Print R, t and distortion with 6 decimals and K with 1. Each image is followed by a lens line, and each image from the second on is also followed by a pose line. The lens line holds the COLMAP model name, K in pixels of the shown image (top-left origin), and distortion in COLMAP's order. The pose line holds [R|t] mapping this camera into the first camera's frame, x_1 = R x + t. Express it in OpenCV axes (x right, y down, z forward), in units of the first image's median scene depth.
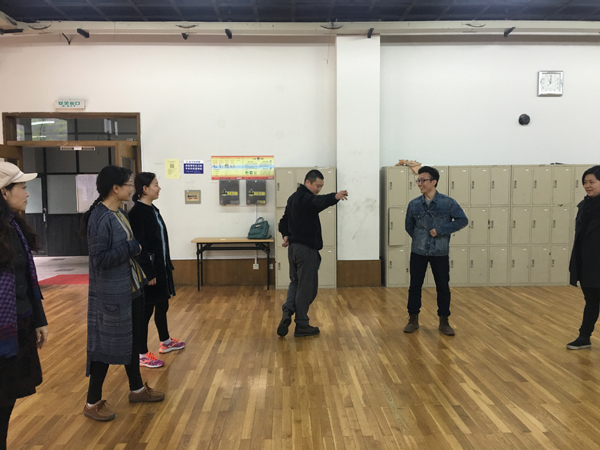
lens RADIAL K [[501.2, 0, 300.0], [0, 501.2, 225.0], [0, 0, 1]] dist [0.008267, -0.003239]
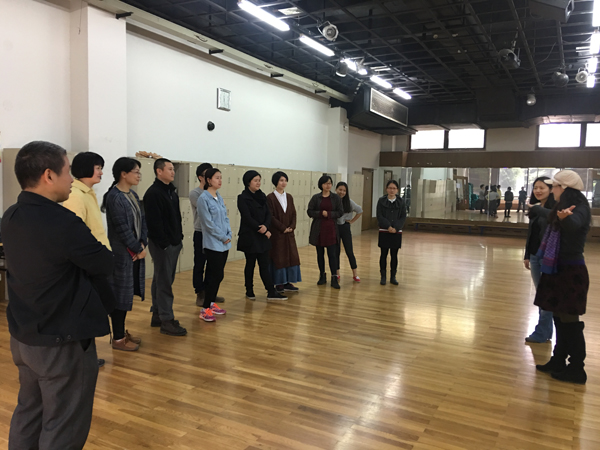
lens RADIAL K [[501.2, 0, 300.0], [0, 501.2, 225.0], [0, 0, 1]] dist [0.008267, -0.003239]
pose [[0.497990, -0.047629, 0.865874, -0.724392], [0.024405, 0.998865, 0.040909, -0.022963], [-0.866839, 0.000759, 0.498587, 0.305786]]
